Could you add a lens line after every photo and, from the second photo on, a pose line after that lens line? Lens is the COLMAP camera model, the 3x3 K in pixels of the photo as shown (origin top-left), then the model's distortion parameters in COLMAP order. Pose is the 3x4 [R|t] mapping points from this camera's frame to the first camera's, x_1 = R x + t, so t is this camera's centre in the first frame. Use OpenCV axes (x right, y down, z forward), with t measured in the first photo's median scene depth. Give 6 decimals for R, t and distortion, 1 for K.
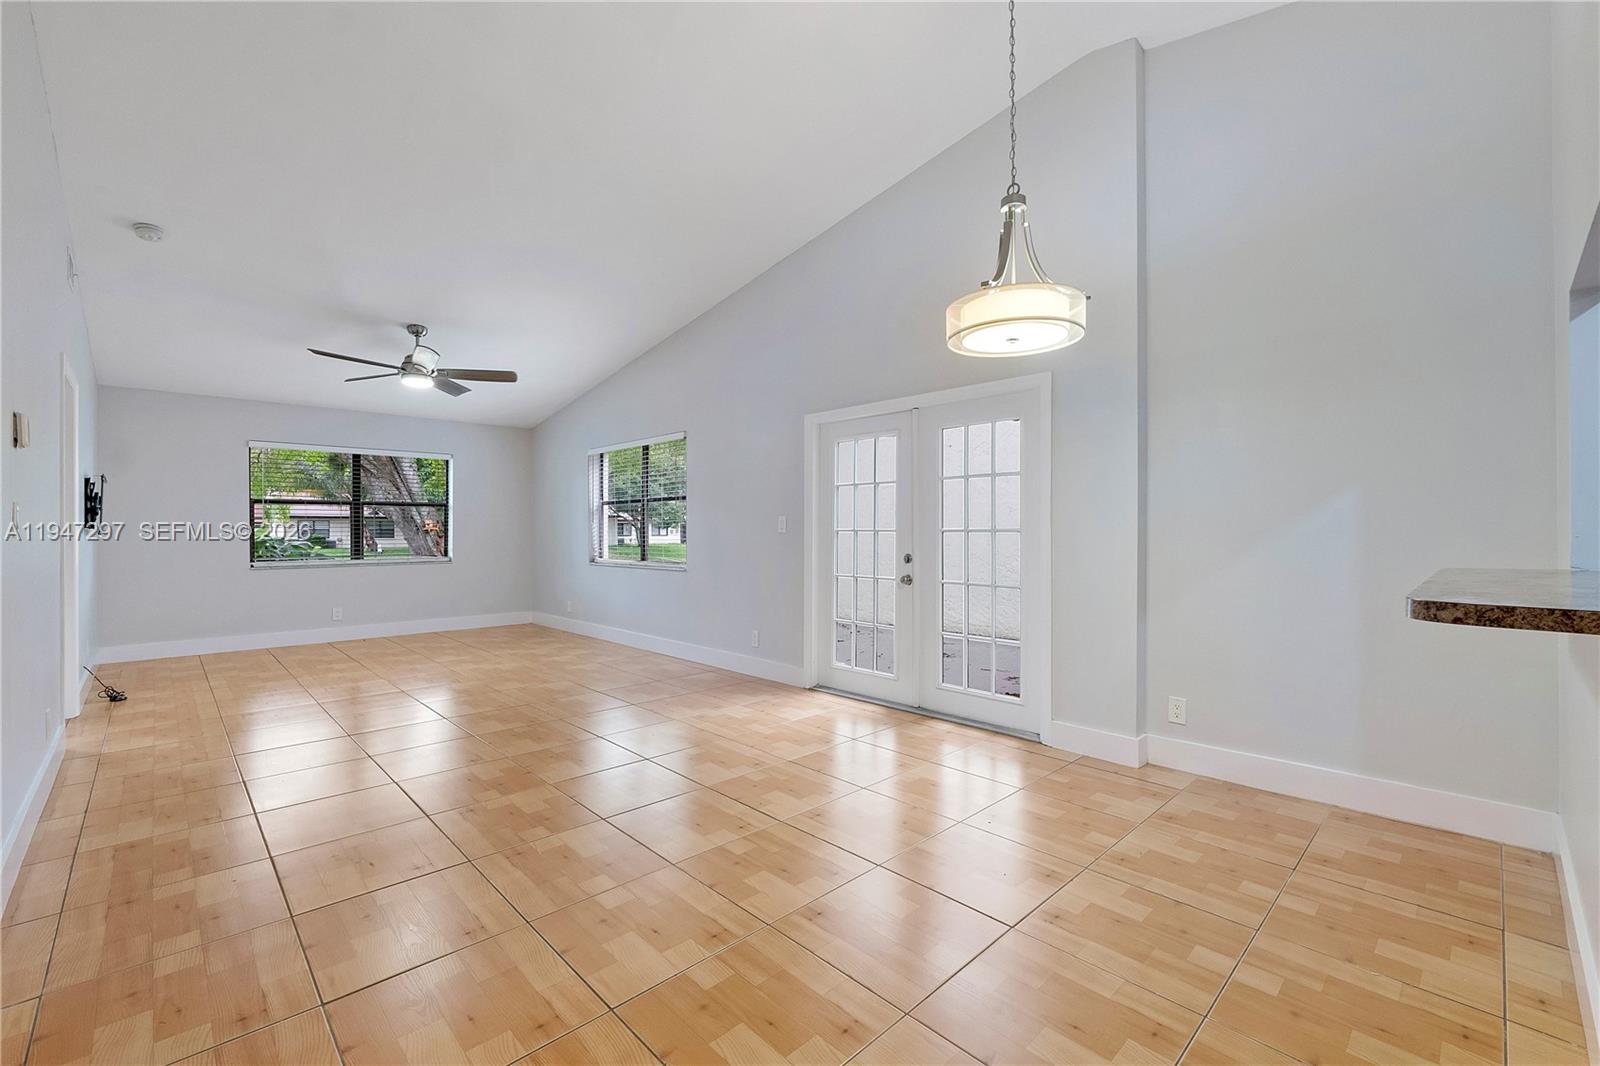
lens RADIAL K [[677.7, 0, 797.0], [0, 677.7, 531.7], [0, 0, 1]] dist [-0.004897, -0.000842]
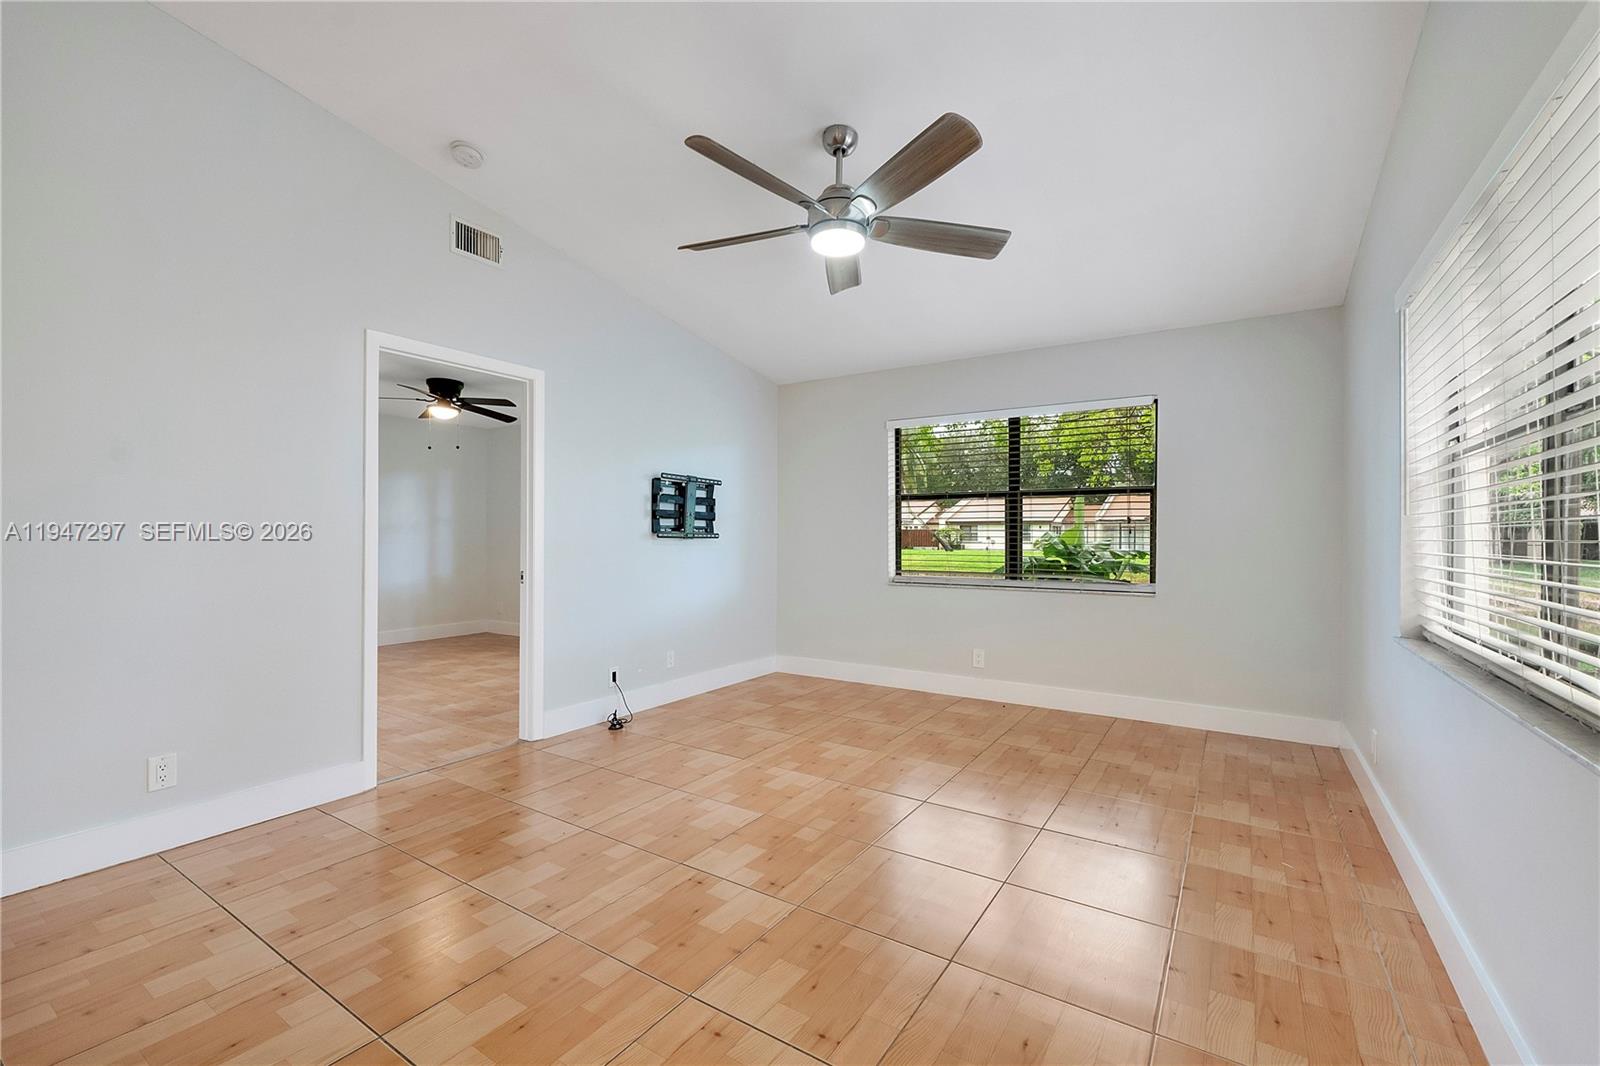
lens RADIAL K [[677.7, 0, 804.4], [0, 677.7, 529.0], [0, 0, 1]] dist [-0.004897, -0.000842]
pose [[0.226501, -0.004932, -0.973998, -0.056672], [-0.005385, 0.999966, -0.006316, -0.002710], [0.973996, 0.006675, 0.226467, 0.630227]]
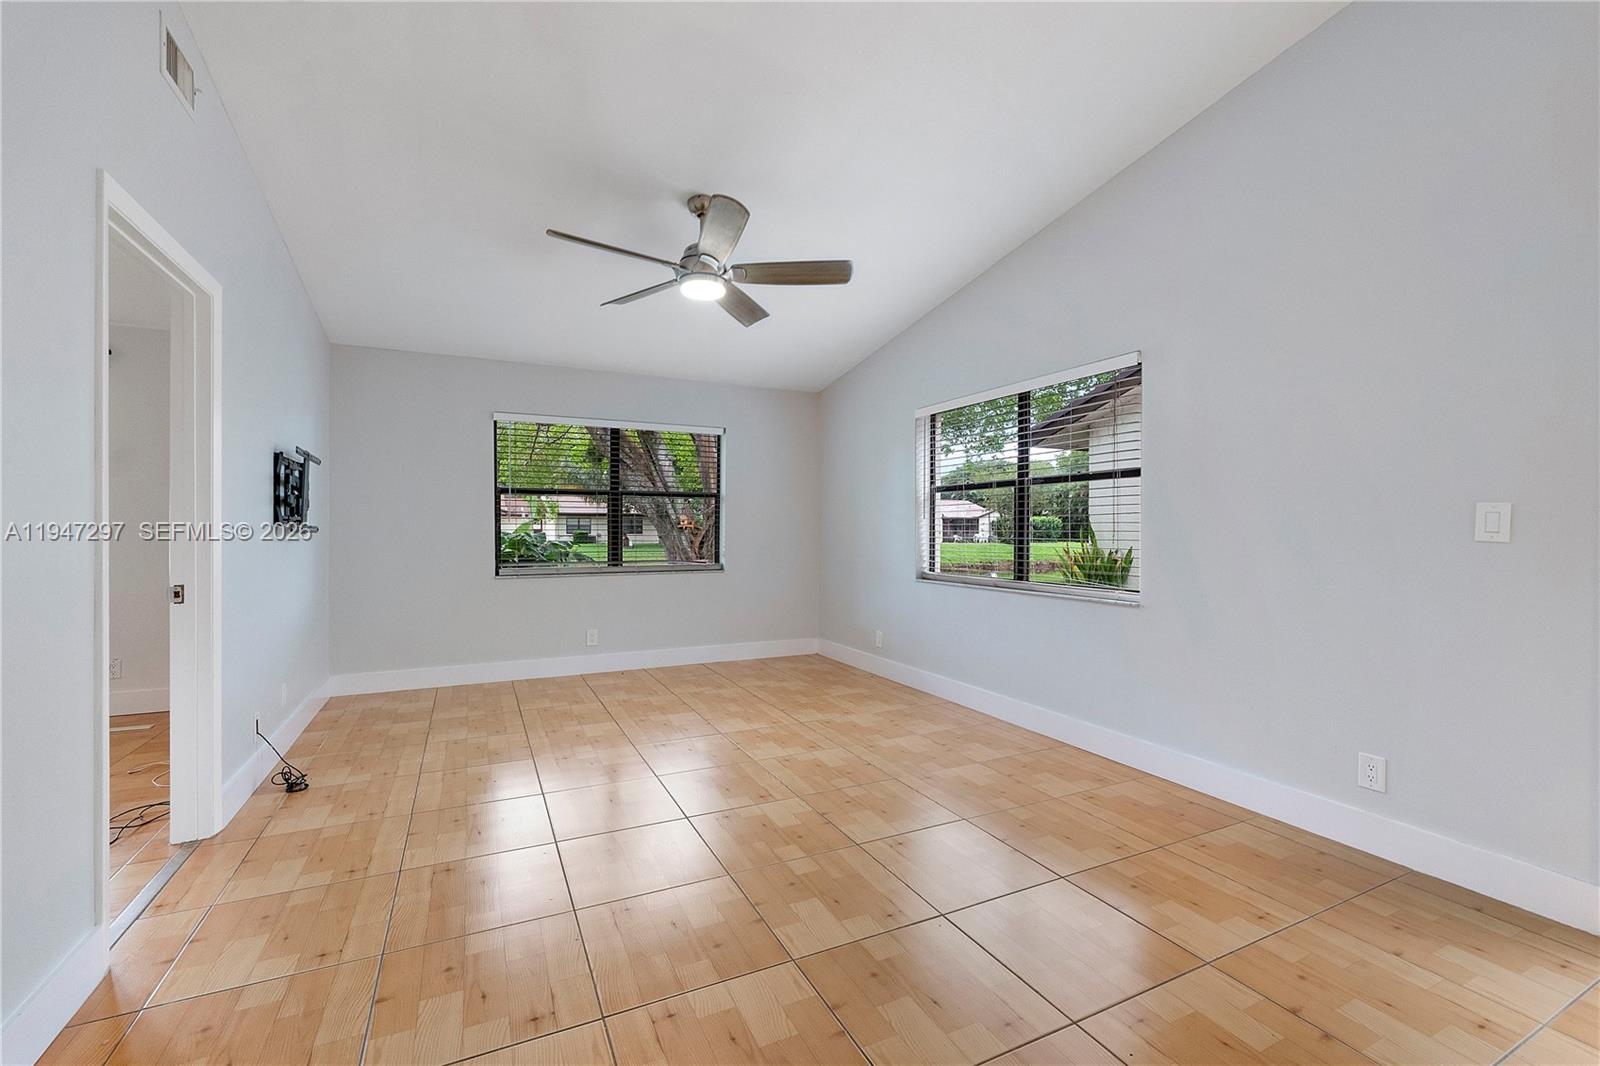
lens RADIAL K [[677.7, 0, 789.1], [0, 677.7, 530.5], [0, 0, 1]] dist [-0.004897, -0.000842]
pose [[0.948660, 0.005661, -0.316246, -0.212313], [-0.004928, 0.999983, 0.003118, -0.003007], [0.316259, -0.001400, 0.948672, 0.321355]]
